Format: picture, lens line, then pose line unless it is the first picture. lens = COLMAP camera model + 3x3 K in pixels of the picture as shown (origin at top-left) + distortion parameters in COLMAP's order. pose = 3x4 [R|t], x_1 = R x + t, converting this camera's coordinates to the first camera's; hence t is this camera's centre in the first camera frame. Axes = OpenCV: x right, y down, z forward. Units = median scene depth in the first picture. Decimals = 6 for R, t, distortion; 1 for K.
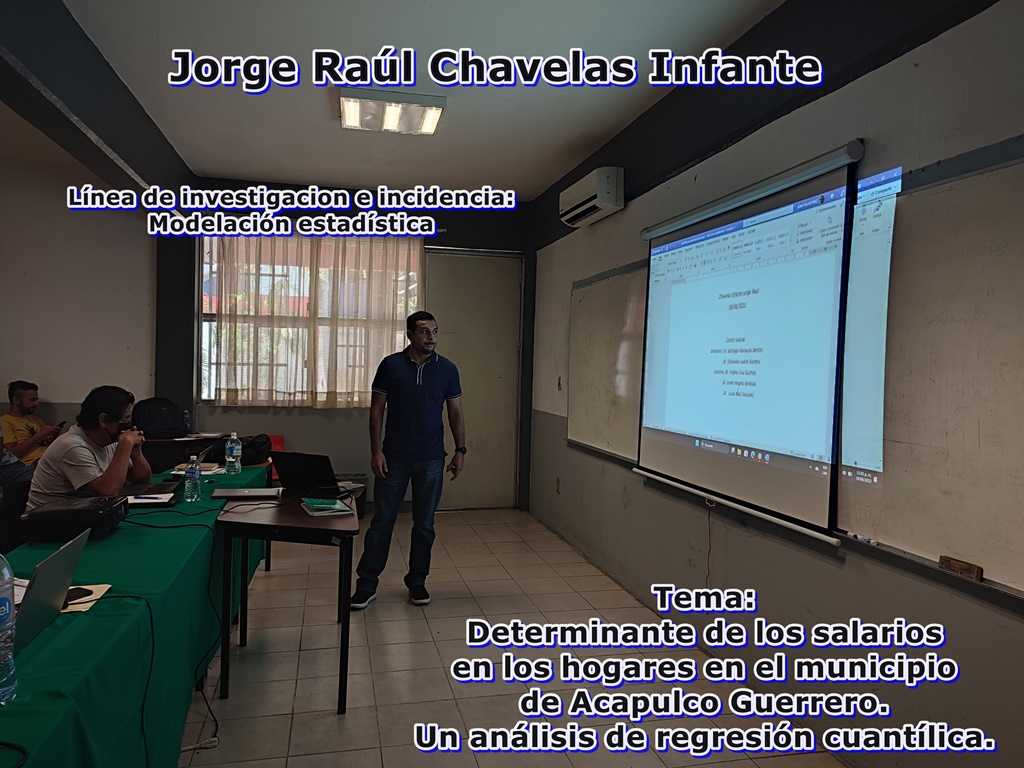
lens RADIAL K [[738.2, 0, 512.0], [0, 738.2, 379.2], [0, 0, 1]] dist [0.035609, -0.025594]
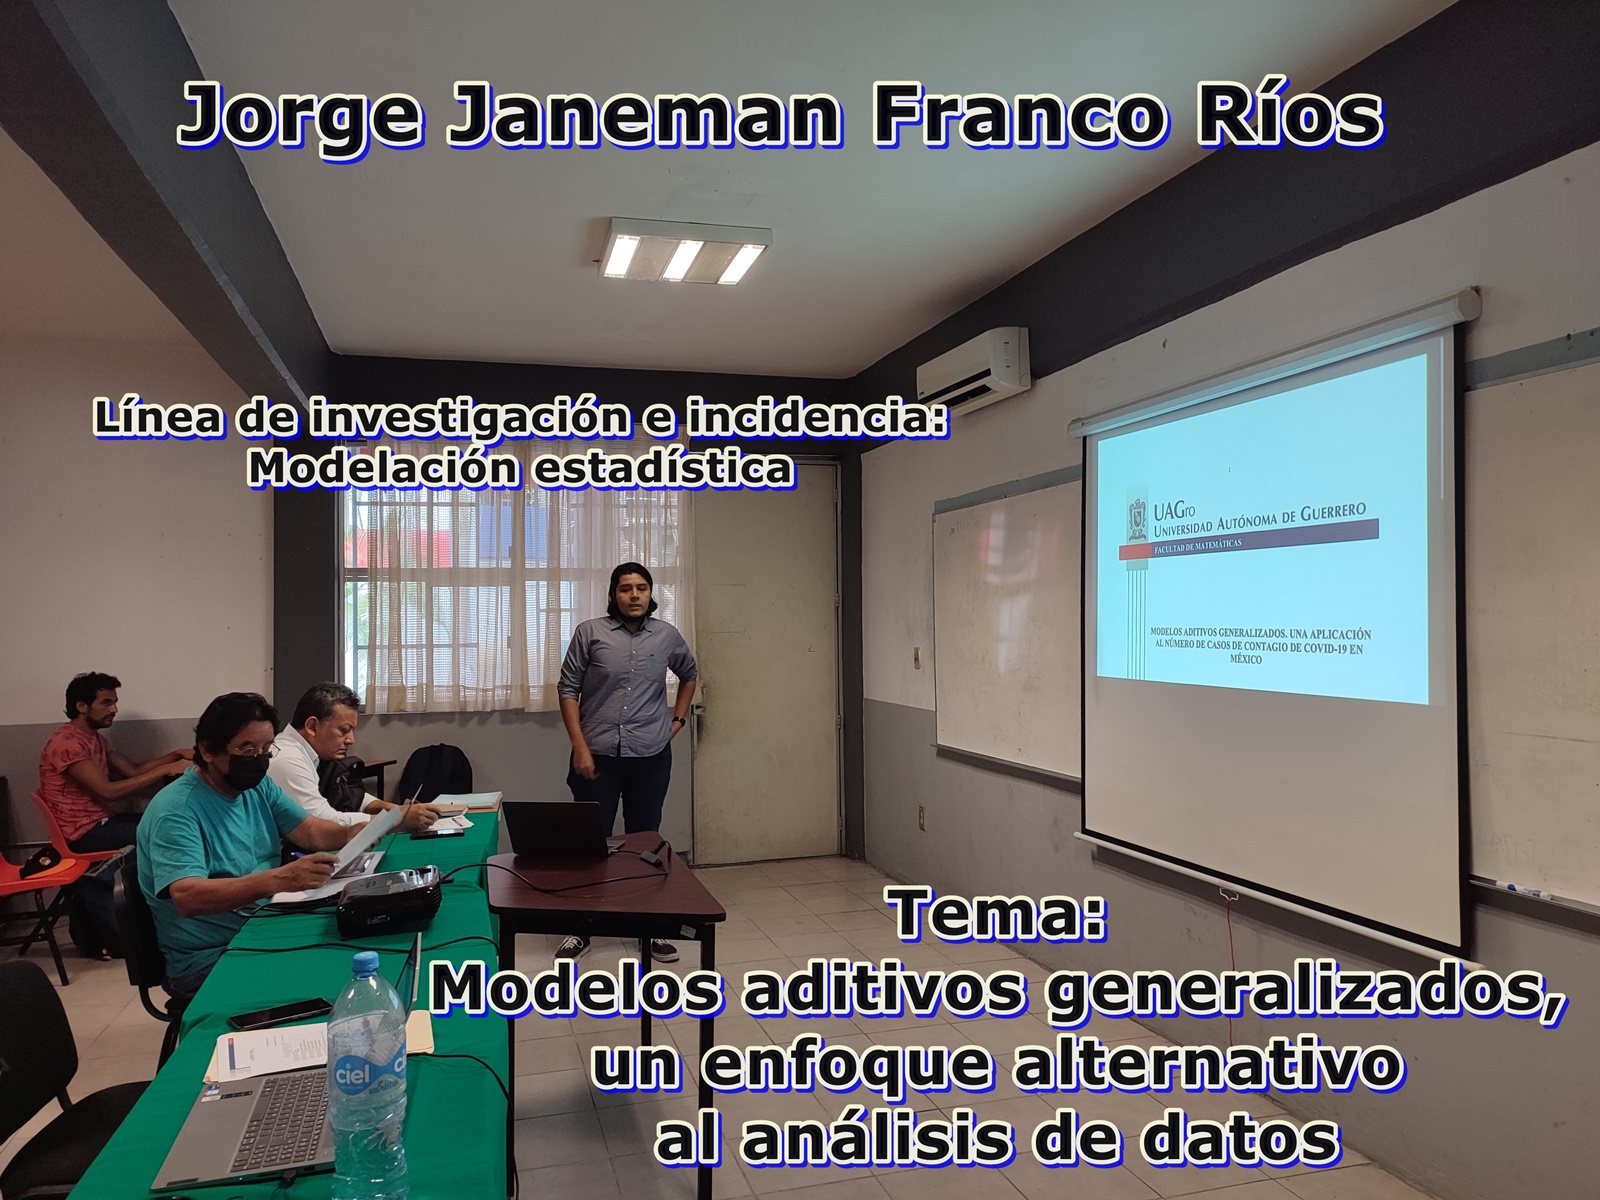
lens RADIAL K [[1153.4, 0, 798.3], [0, 1153.4, 591.6], [0, 0, 1]] dist [0.035609, -0.025594]
pose [[0.997998, -0.035093, 0.052614, -0.091667], [0.037463, 0.998295, -0.044754, -0.011276], [-0.050954, 0.046636, 0.997612, -0.000989]]
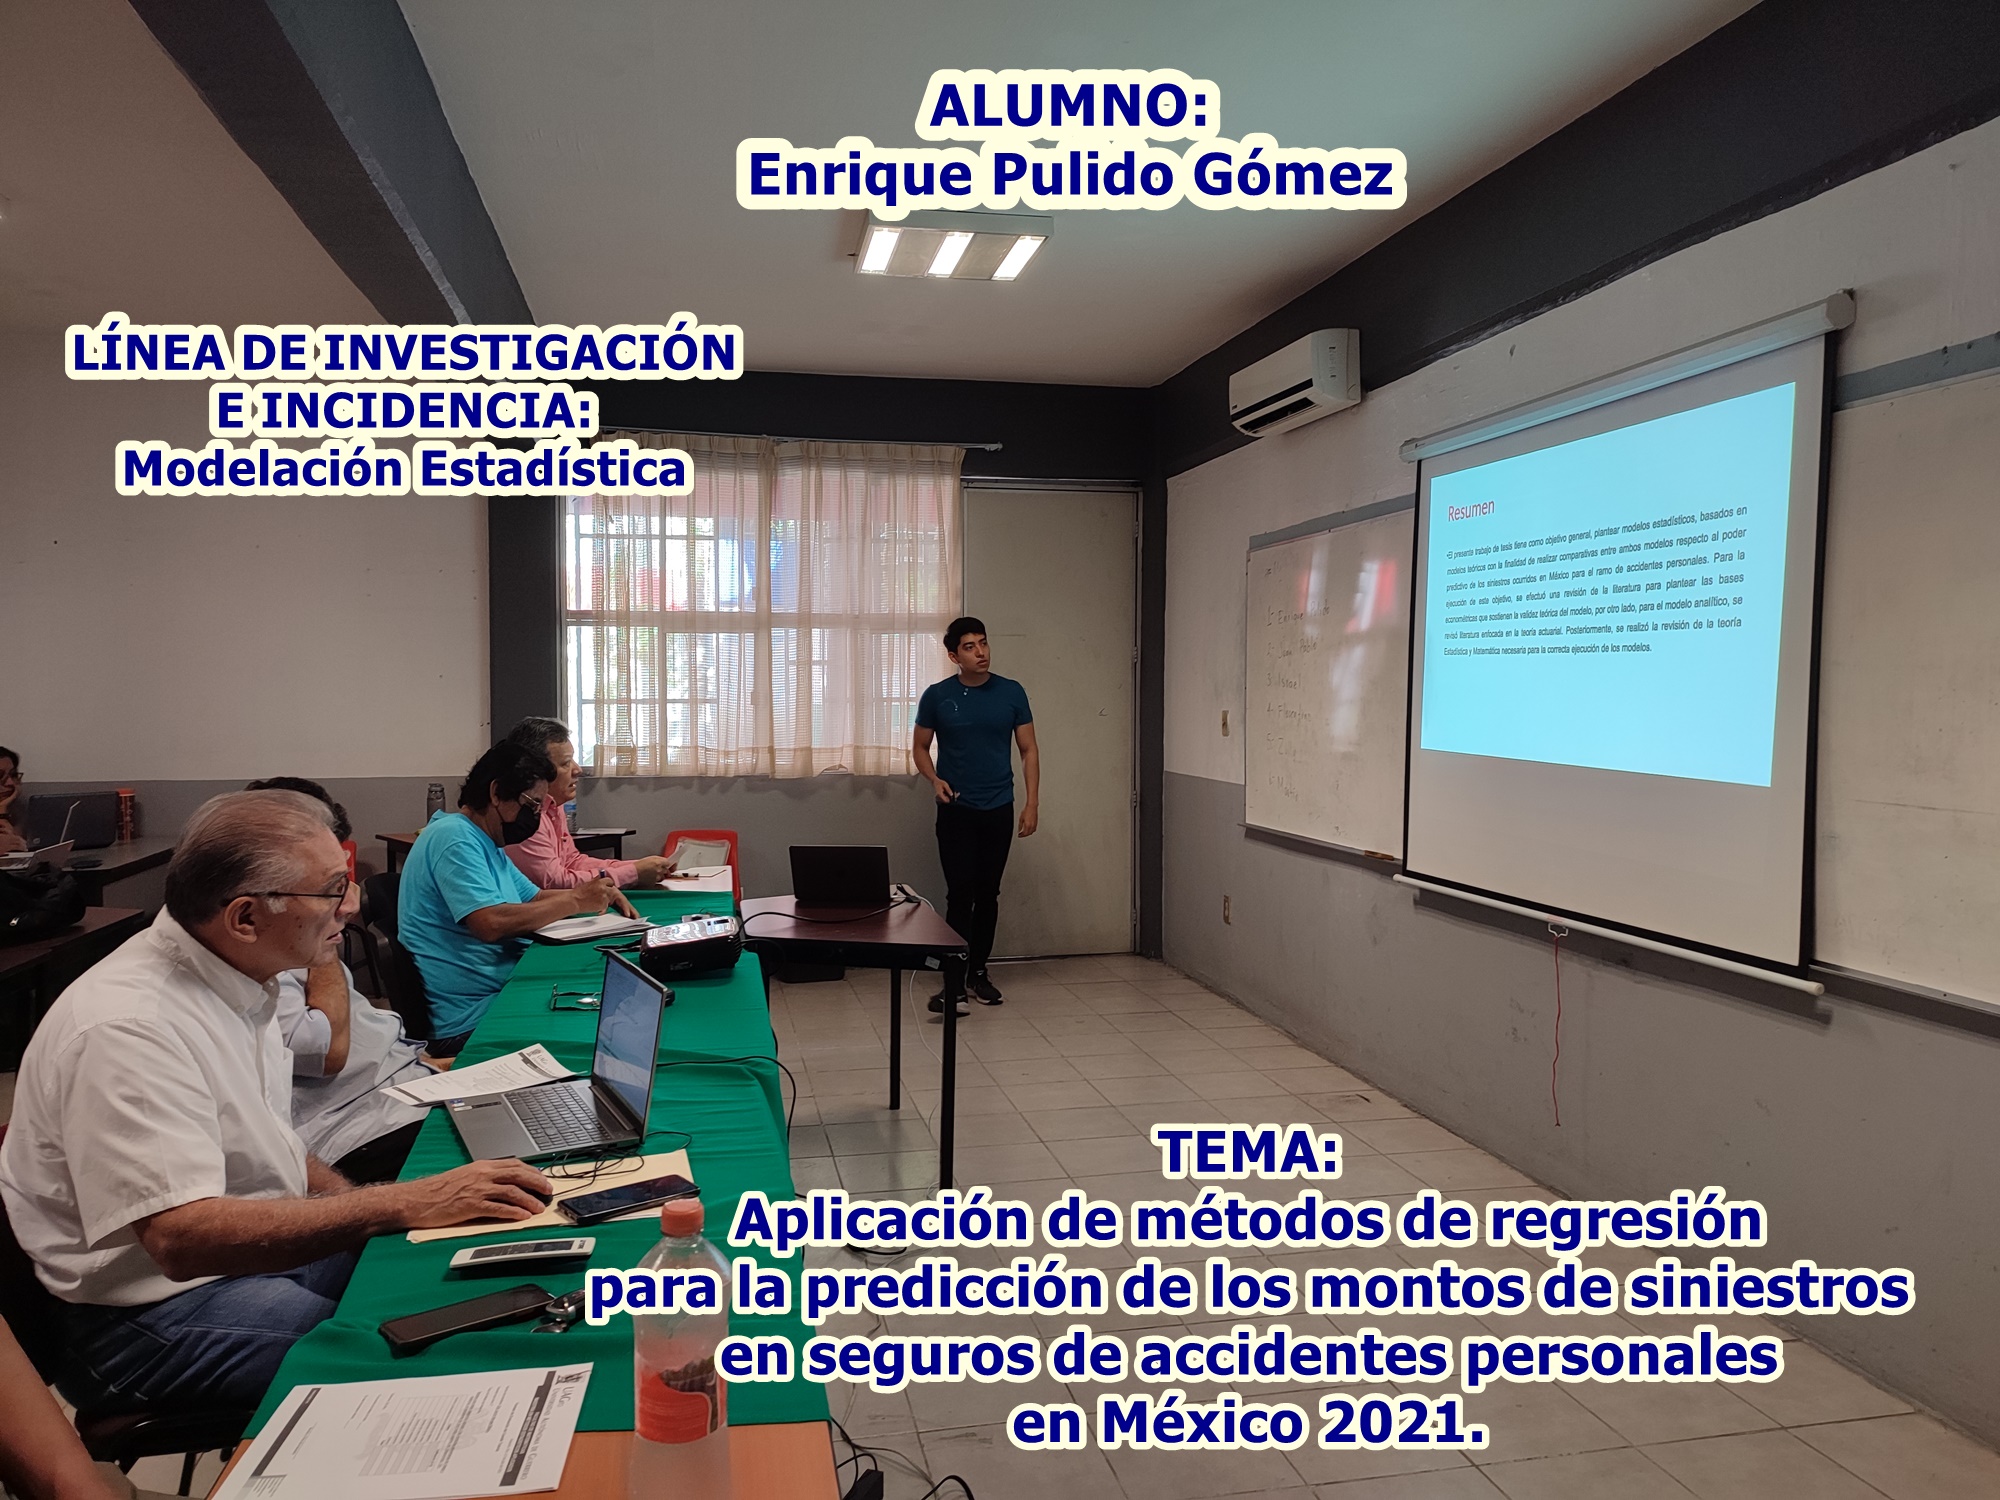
lens RADIAL K [[1441.7, 0, 994.6], [0, 1441.7, 741.1], [0, 0, 1]] dist [0.035609, -0.025594]
pose [[0.999359, -0.023084, -0.027355, -0.078774], [0.023544, 0.999585, 0.016609, -0.002484], [0.026960, -0.017242, 0.999488, -0.072154]]
